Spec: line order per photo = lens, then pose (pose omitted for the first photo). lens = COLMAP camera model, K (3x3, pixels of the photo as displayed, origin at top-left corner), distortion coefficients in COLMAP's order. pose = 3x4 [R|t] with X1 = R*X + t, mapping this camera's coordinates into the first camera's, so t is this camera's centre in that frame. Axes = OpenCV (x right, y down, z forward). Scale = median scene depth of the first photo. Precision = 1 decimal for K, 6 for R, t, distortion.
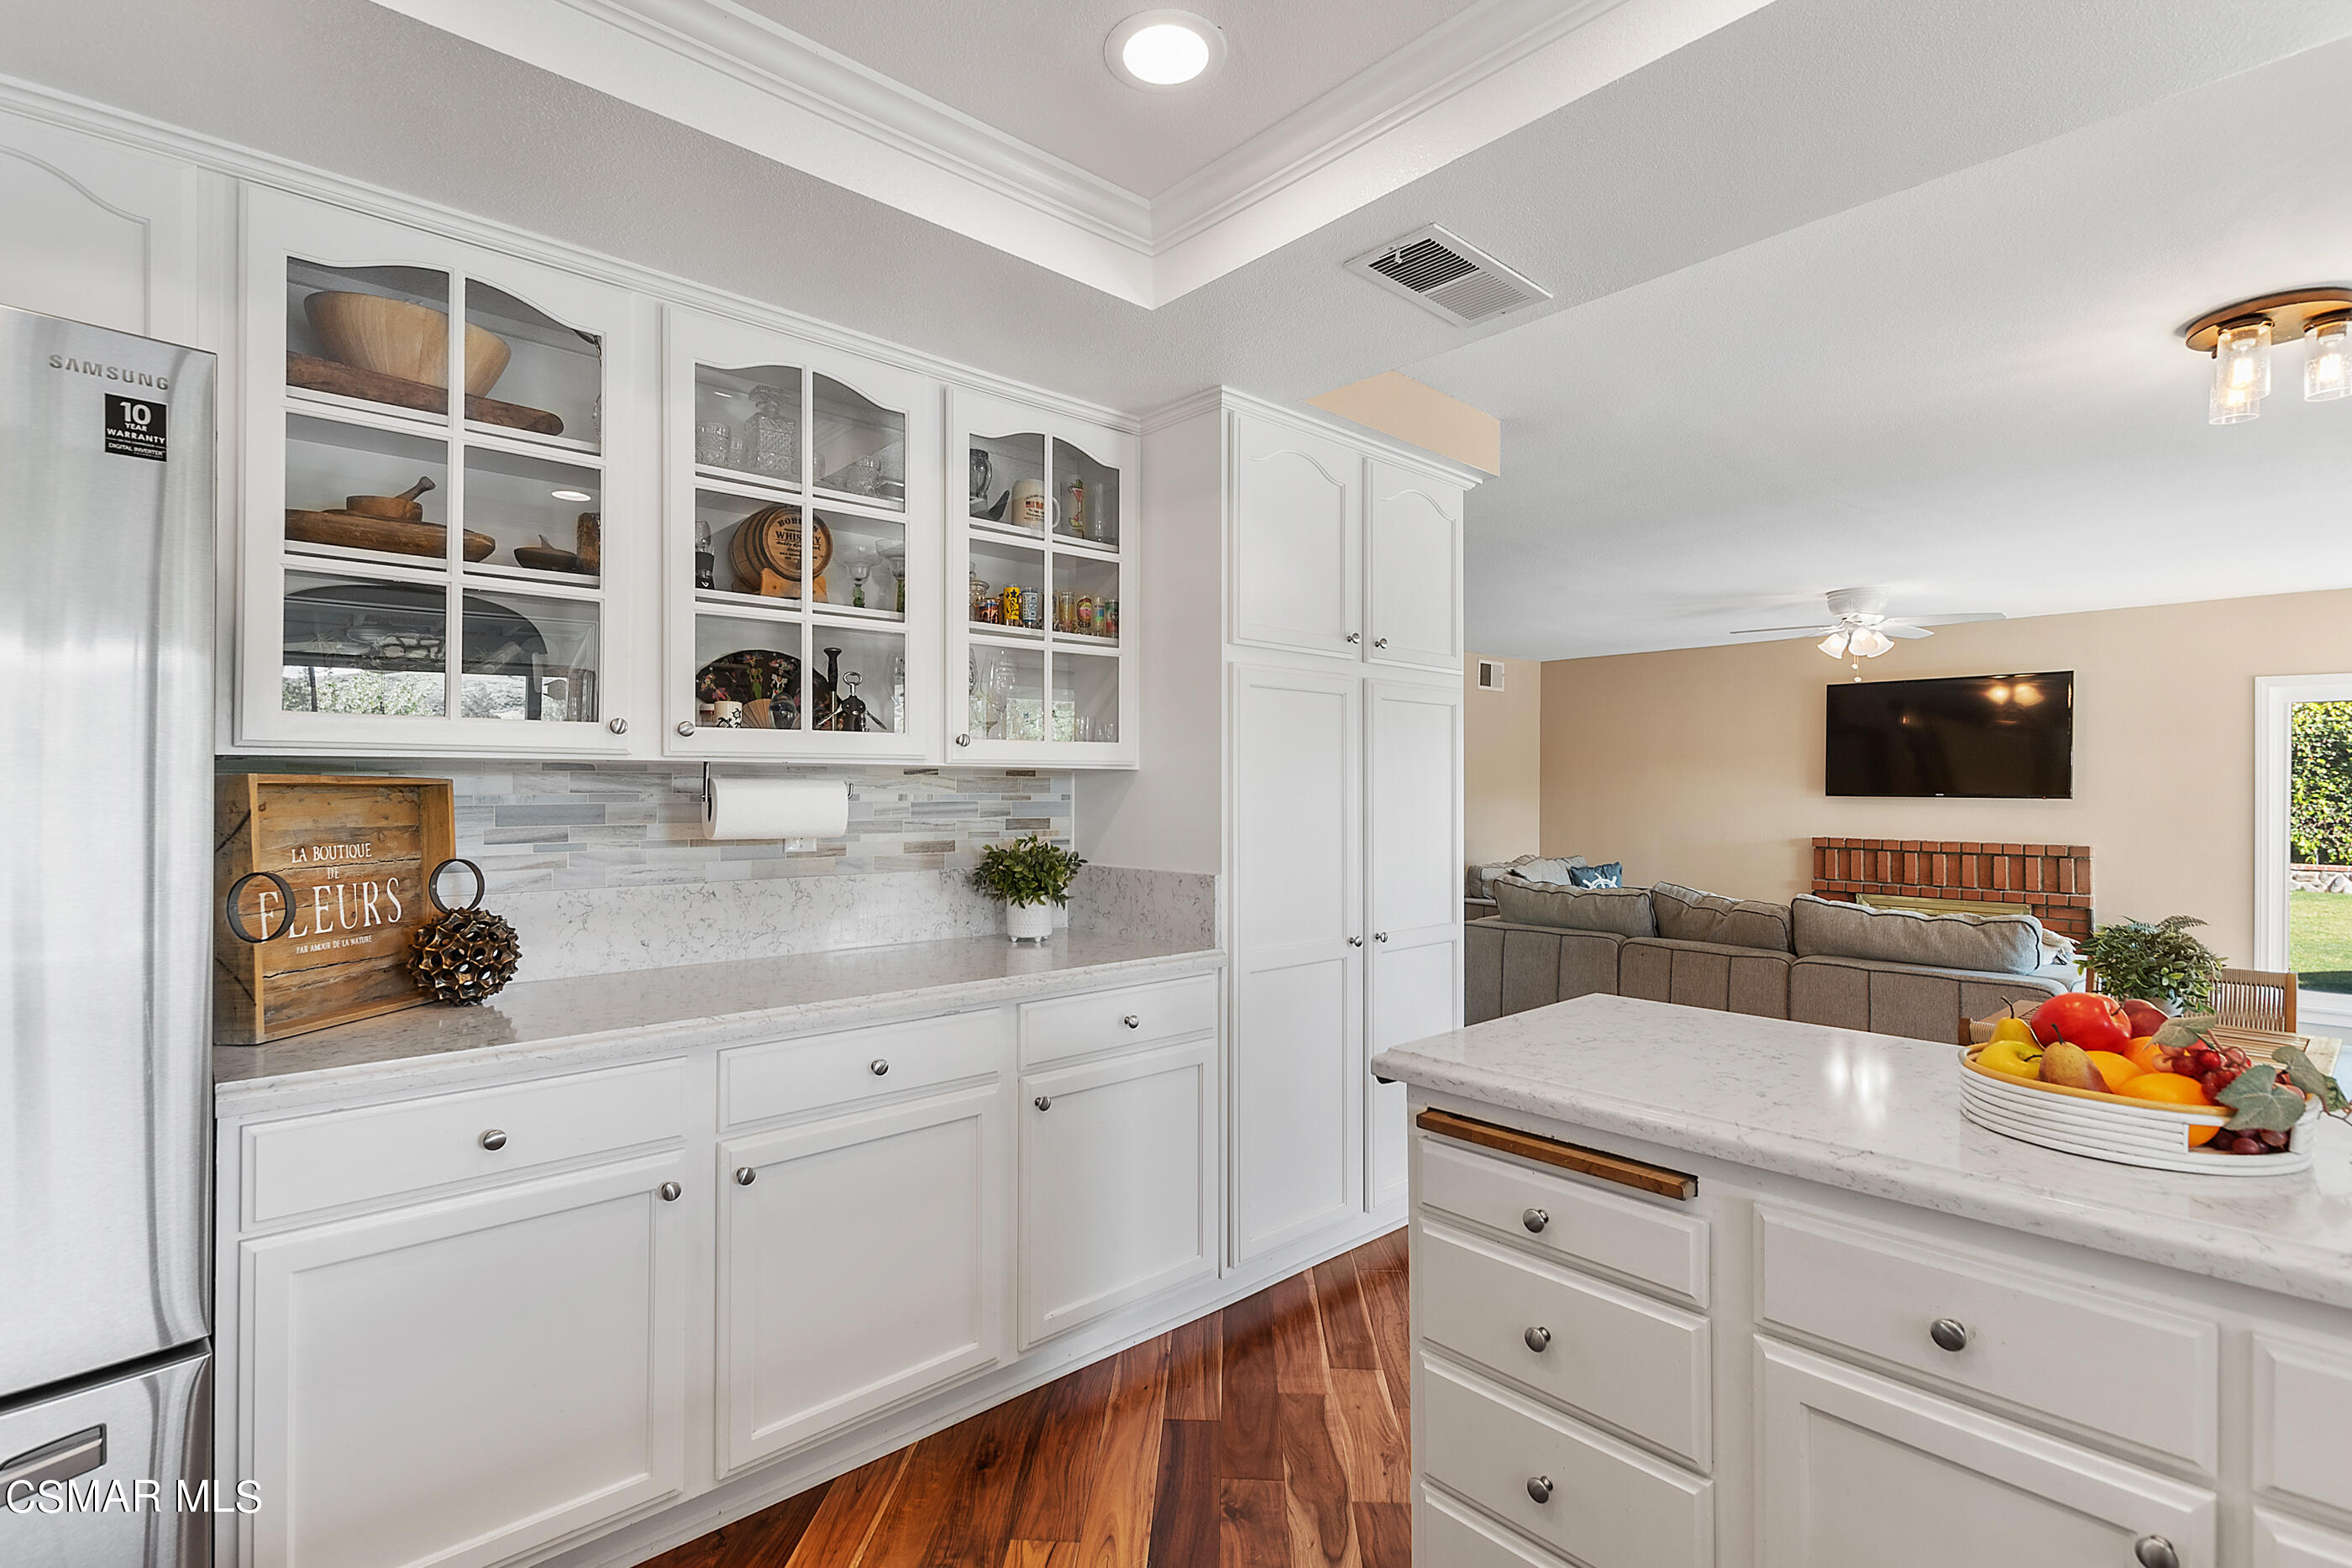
lens RADIAL K [[1093.1, 0, 1174.6], [0, 1093.1, 783.4], [0, 0, 1]] dist [0.008233, -0.000174]
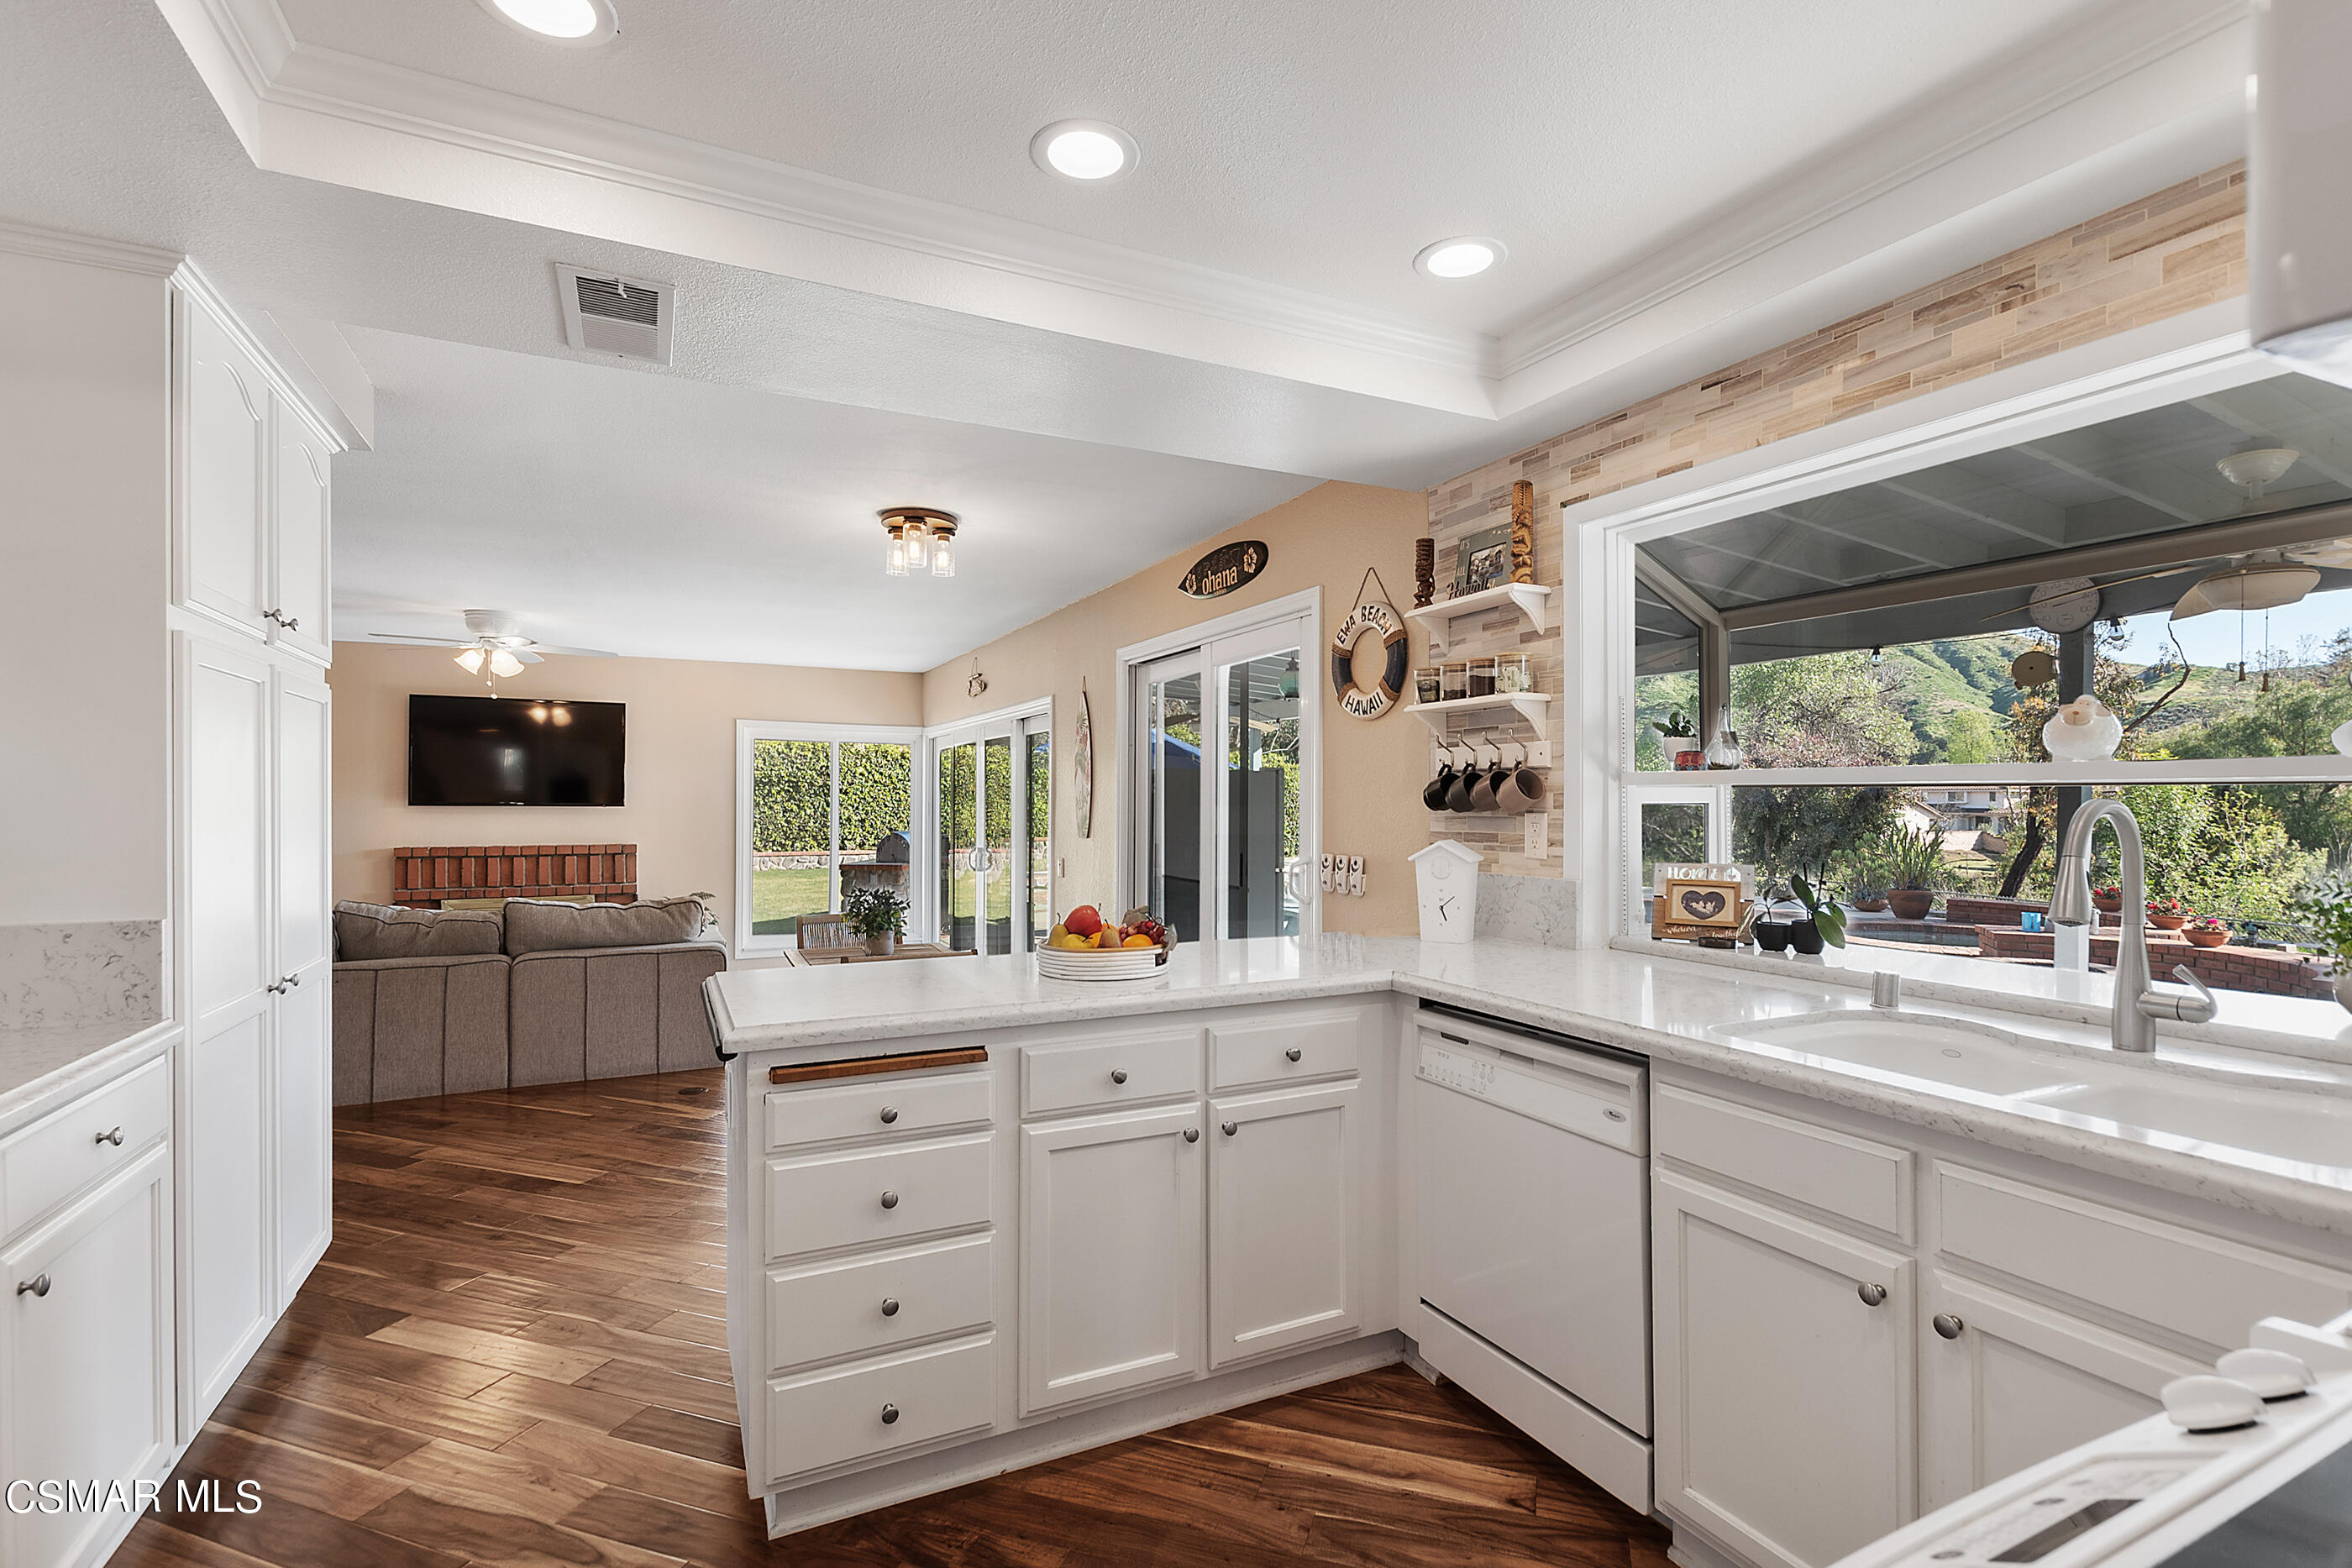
lens RADIAL K [[1089.9, 0, 1178.5], [0, 1089.9, 799.7], [0, 0, 1]] dist [0.006161, 0.000216]
pose [[0.281488, -0.002009, 0.959563, -0.187192], [-0.004880, 0.999982, 0.003526, -0.000989], [-0.959552, -0.005675, 0.281473, 0.055999]]
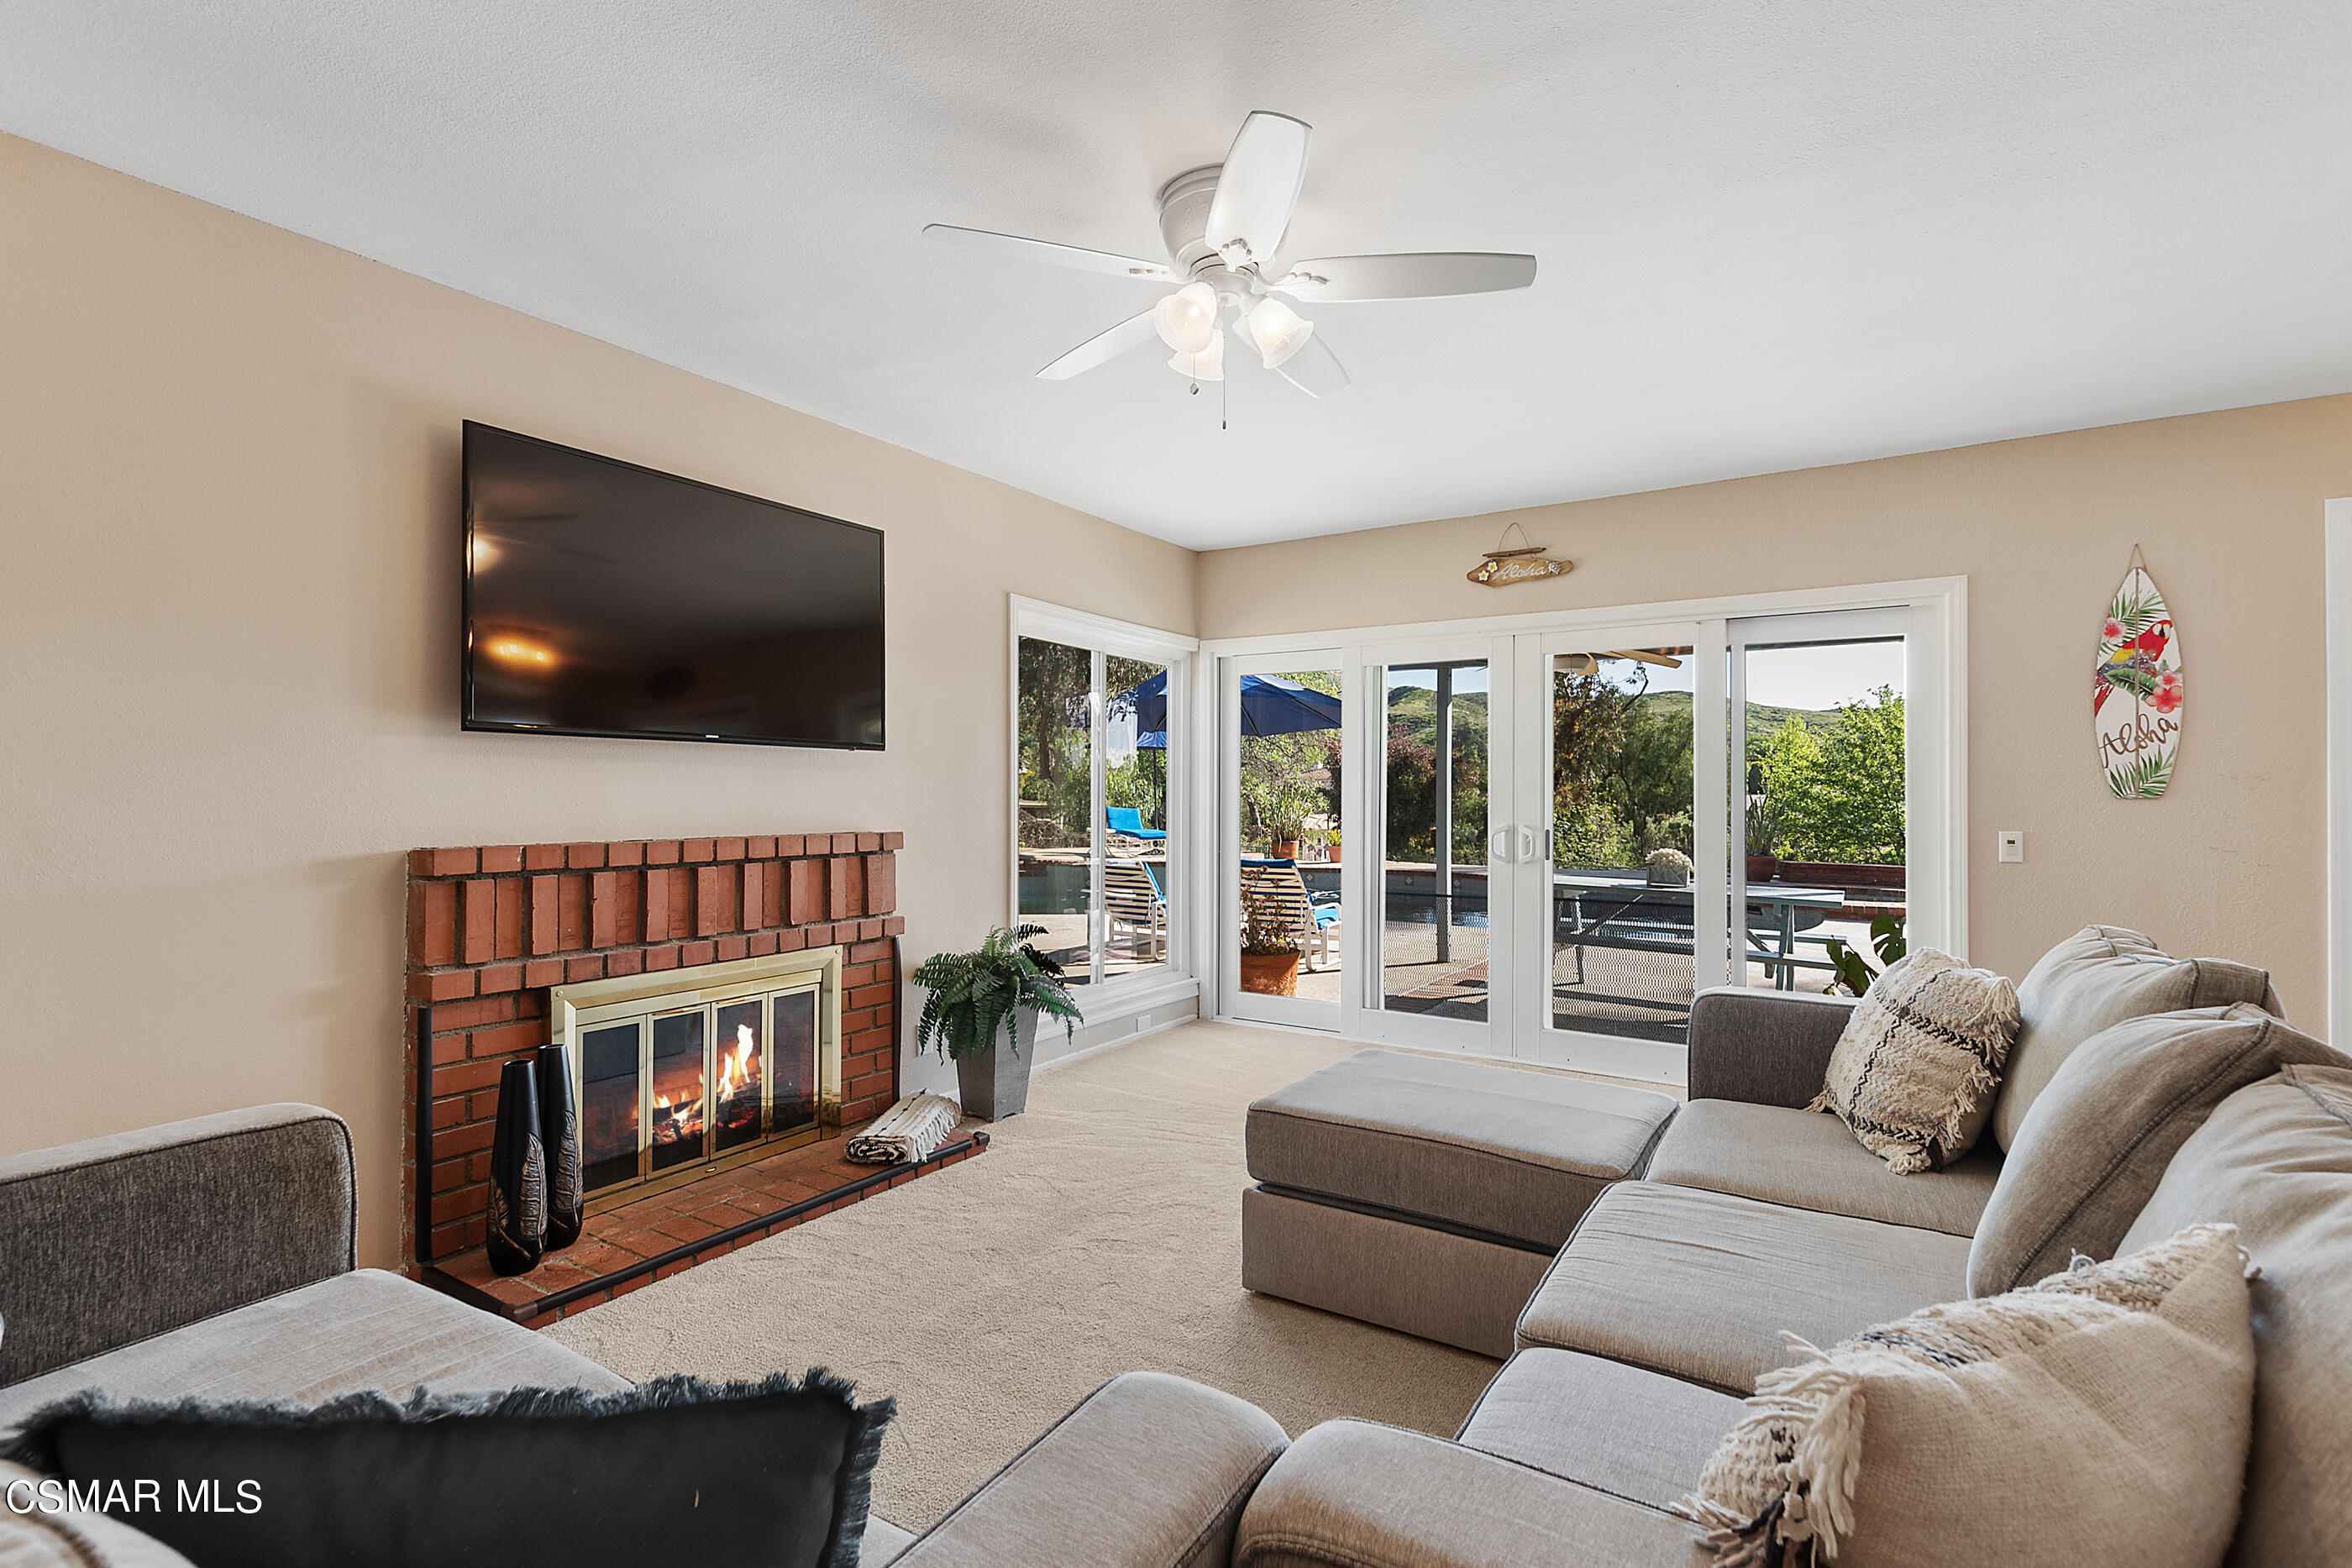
lens RADIAL K [[1077.3, 0, 1175.4], [0, 1077.3, 799.4], [0, 0, 1]] dist [0.021432, -0.009754]
pose [[-0.254293, 0.006407, 0.967106, 0.227185], [0.009976, 0.999942, -0.004002, 0.043434], [-0.967076, 0.008630, -0.254342, 0.998927]]
